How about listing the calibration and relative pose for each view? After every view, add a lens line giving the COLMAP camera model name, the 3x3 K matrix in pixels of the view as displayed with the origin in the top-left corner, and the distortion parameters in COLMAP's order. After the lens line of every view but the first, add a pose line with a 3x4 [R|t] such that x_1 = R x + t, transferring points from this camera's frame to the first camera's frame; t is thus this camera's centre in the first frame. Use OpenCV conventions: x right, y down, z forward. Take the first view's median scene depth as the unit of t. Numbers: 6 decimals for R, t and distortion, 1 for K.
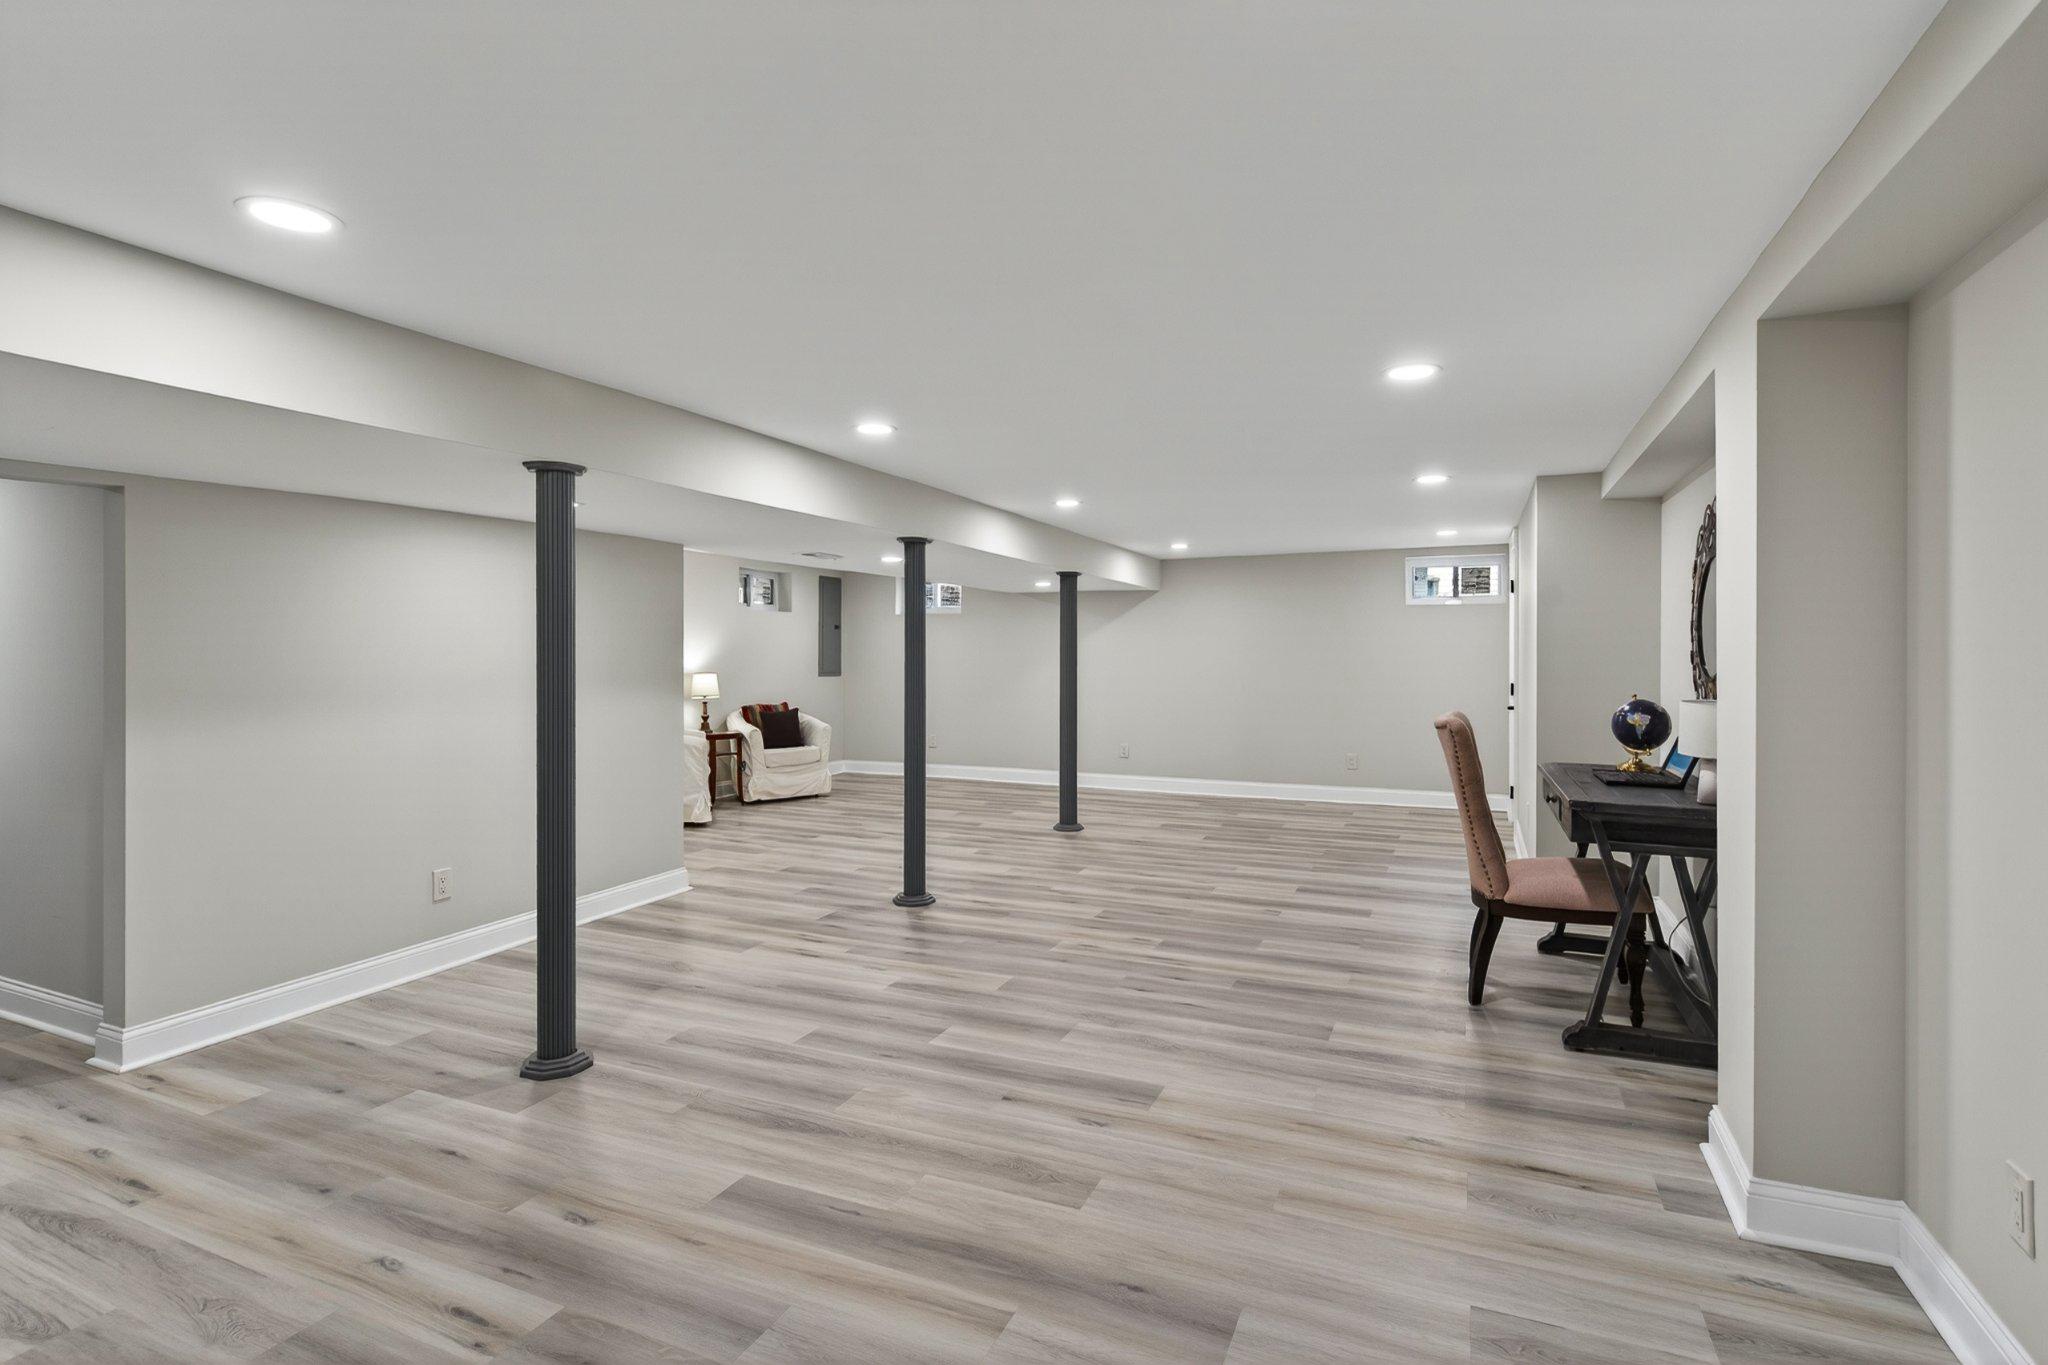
lens RADIAL K [[953.5, 0, 1020.5], [0, 953.5, 659.9], [0, 0, 1]] dist [0.022591, 0.000288]
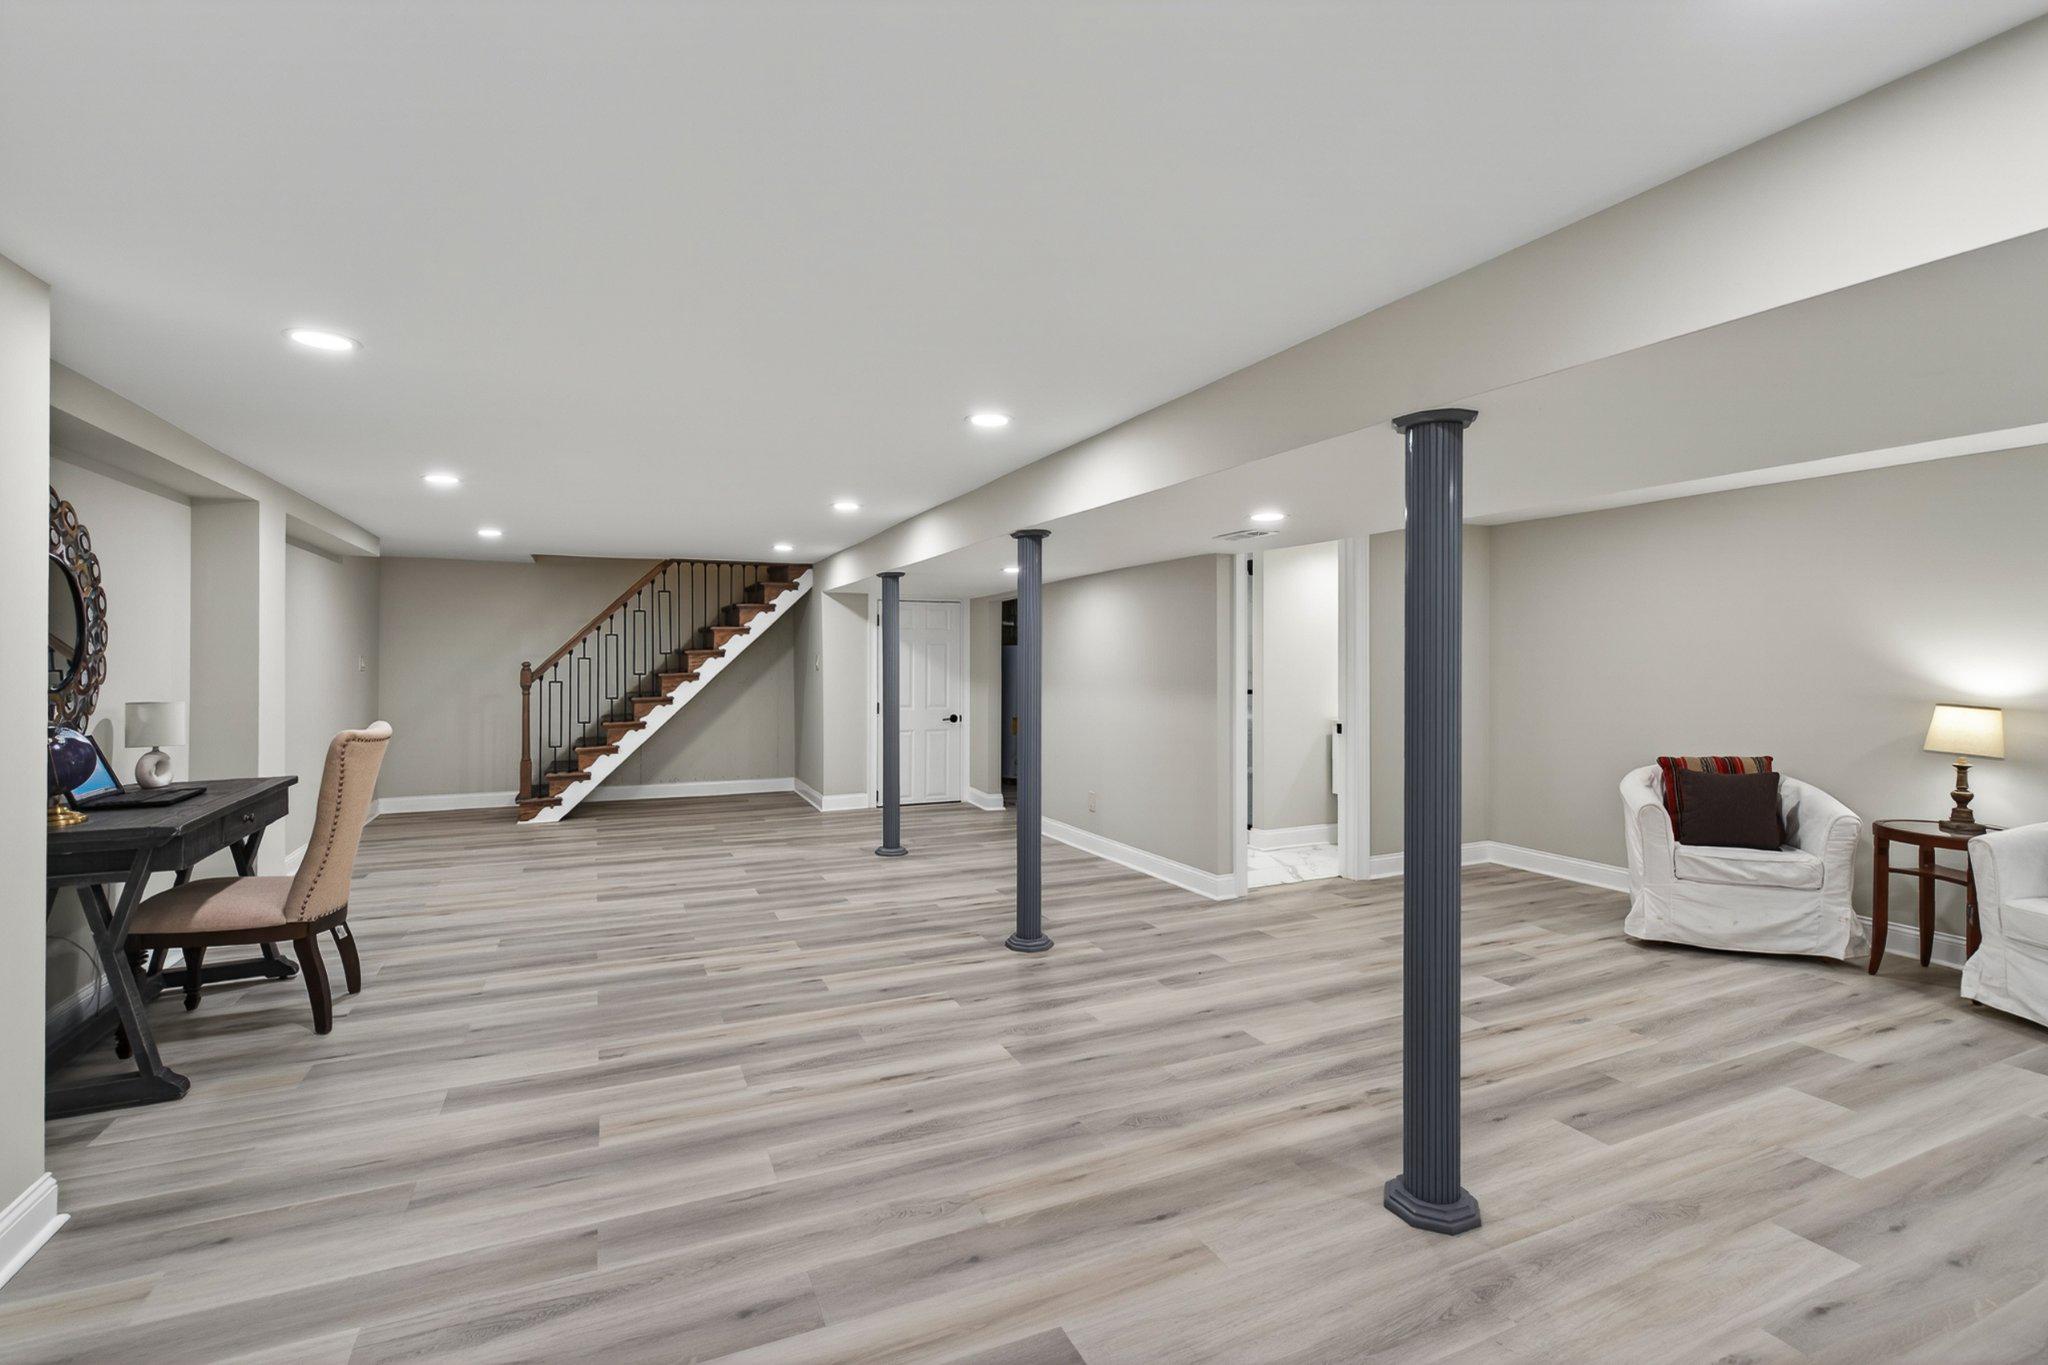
lens RADIAL K [[953.5, 0, 1020.5], [0, 953.5, 659.9], [0, 0, 1]] dist [0.022591, 0.000288]
pose [[-0.670014, -0.002559, -0.742344, 0.640825], [-0.004648, 0.999989, 0.000749, -0.009812], [0.742334, 0.003952, -0.670019, 1.870757]]
